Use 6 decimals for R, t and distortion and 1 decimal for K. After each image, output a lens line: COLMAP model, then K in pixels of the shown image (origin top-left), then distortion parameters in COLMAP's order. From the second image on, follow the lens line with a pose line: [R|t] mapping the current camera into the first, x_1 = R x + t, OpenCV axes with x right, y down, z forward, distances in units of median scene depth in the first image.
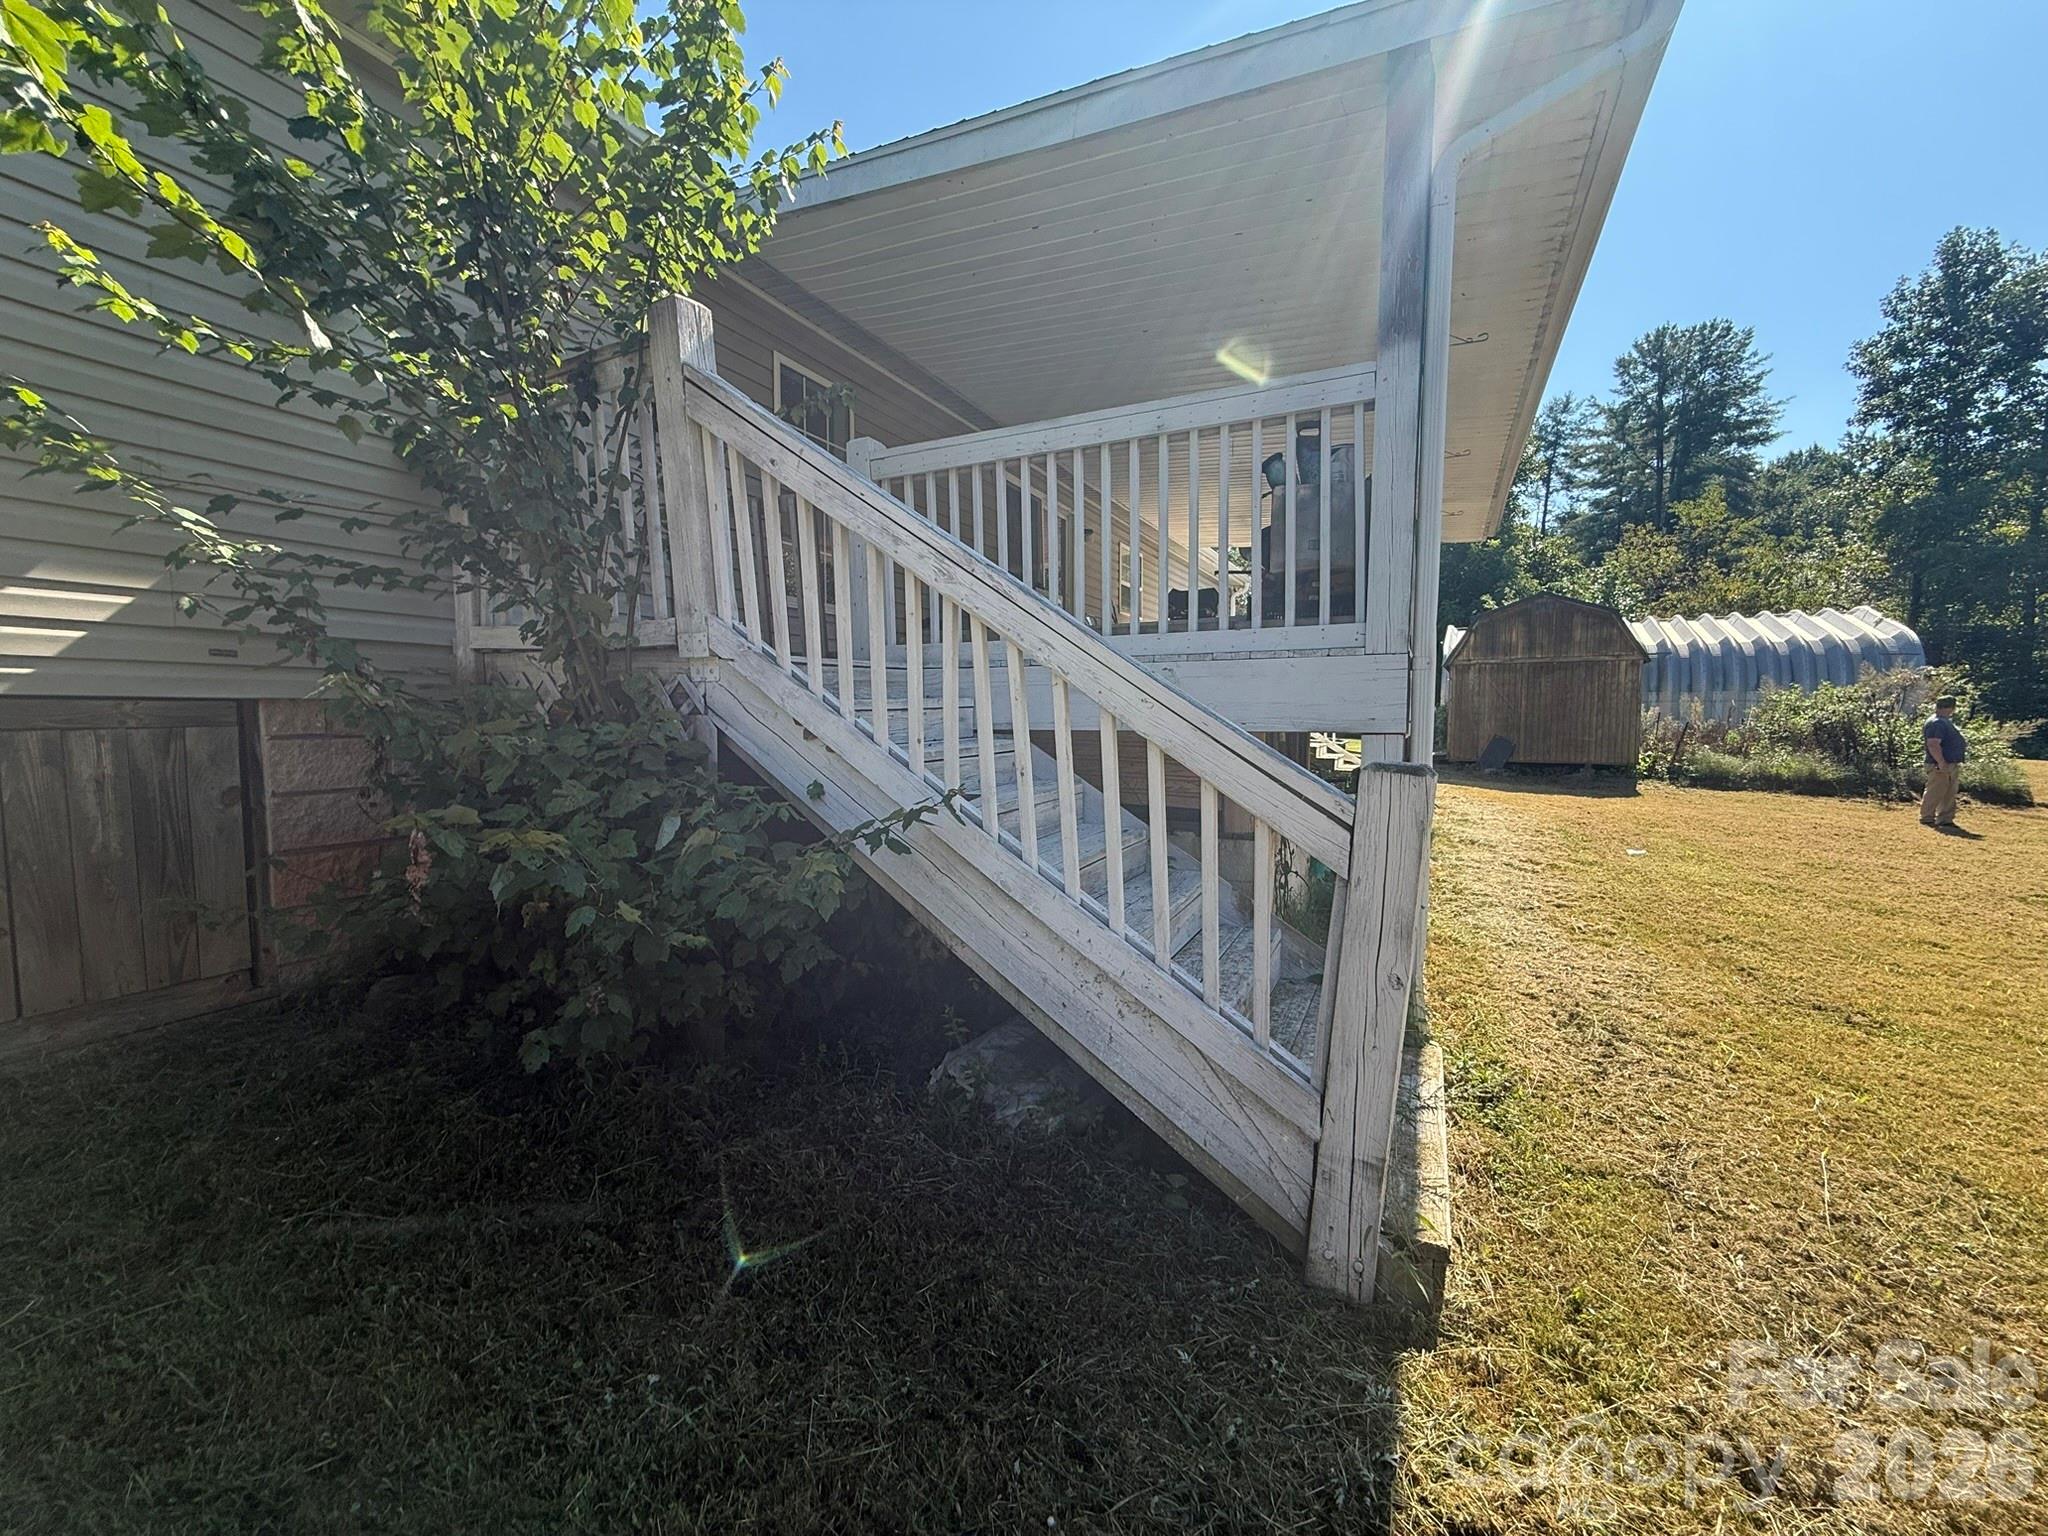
lens RADIAL K [[839.8, 0, 1024.0], [0, 839.8, 768.0], [0, 0, 1]] dist [0.002155, 0.000451]
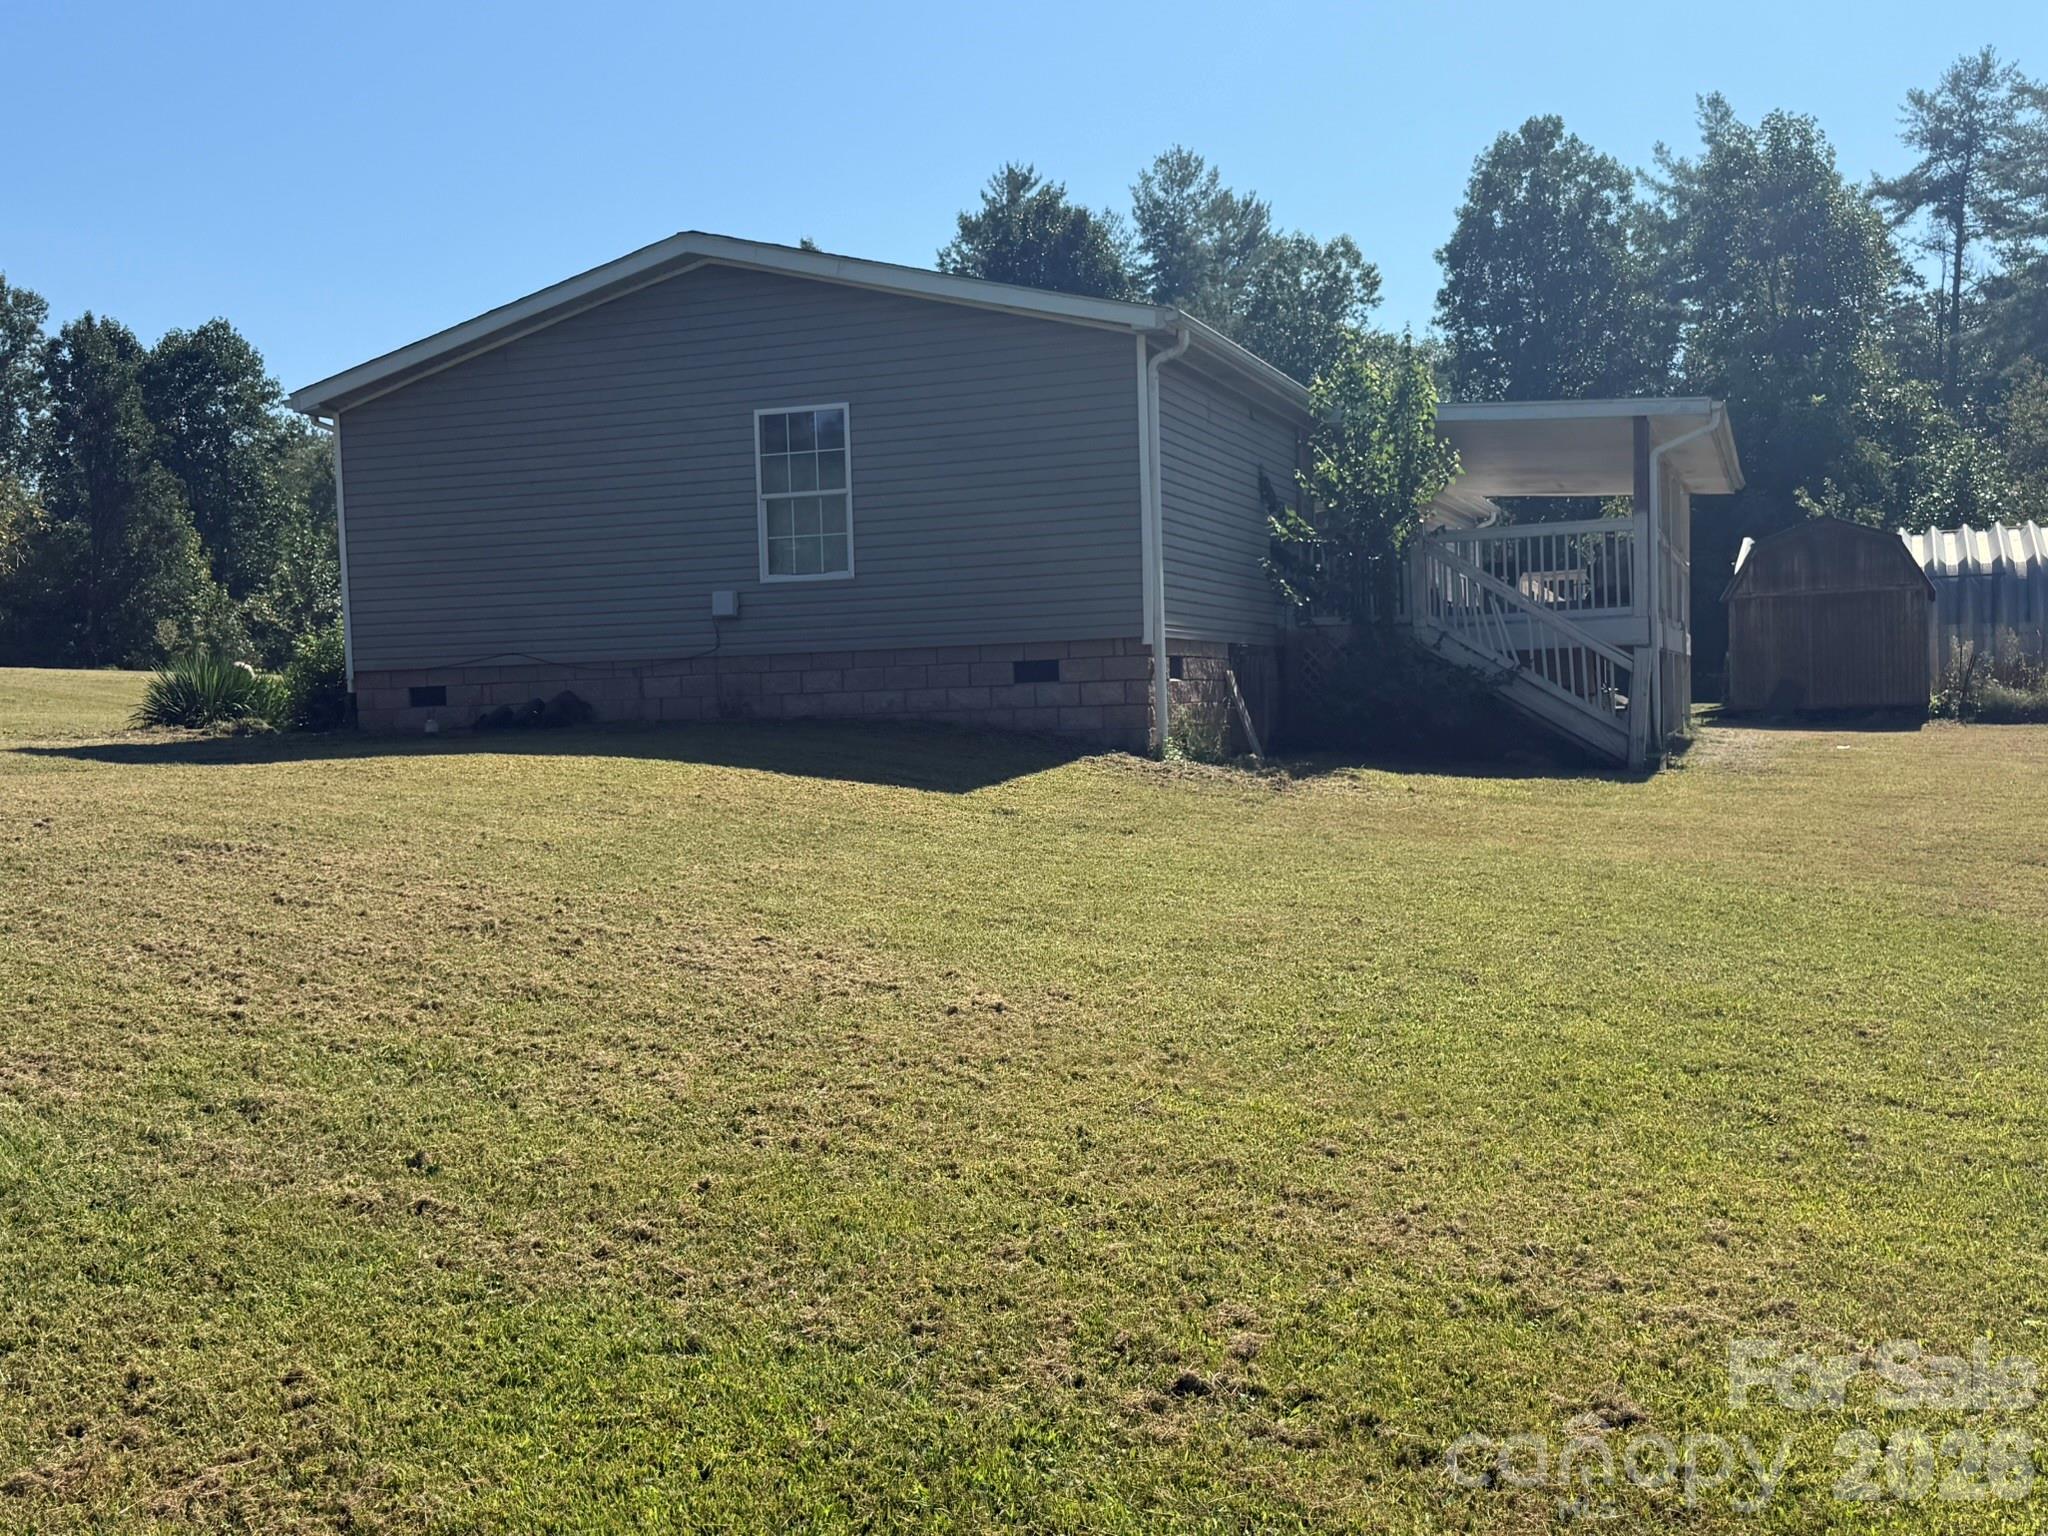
lens RADIAL K [[2076.9, 0, 1024.0], [0, 2076.9, 768.0], [0, 0, 1]] dist [-0.004026, -0.021649]
pose [[0.994850, -0.037304, 0.094243, -0.449092], [0.040841, 0.998521, -0.035883, 0.104225], [-0.092765, 0.039547, 0.994902, -1.114087]]
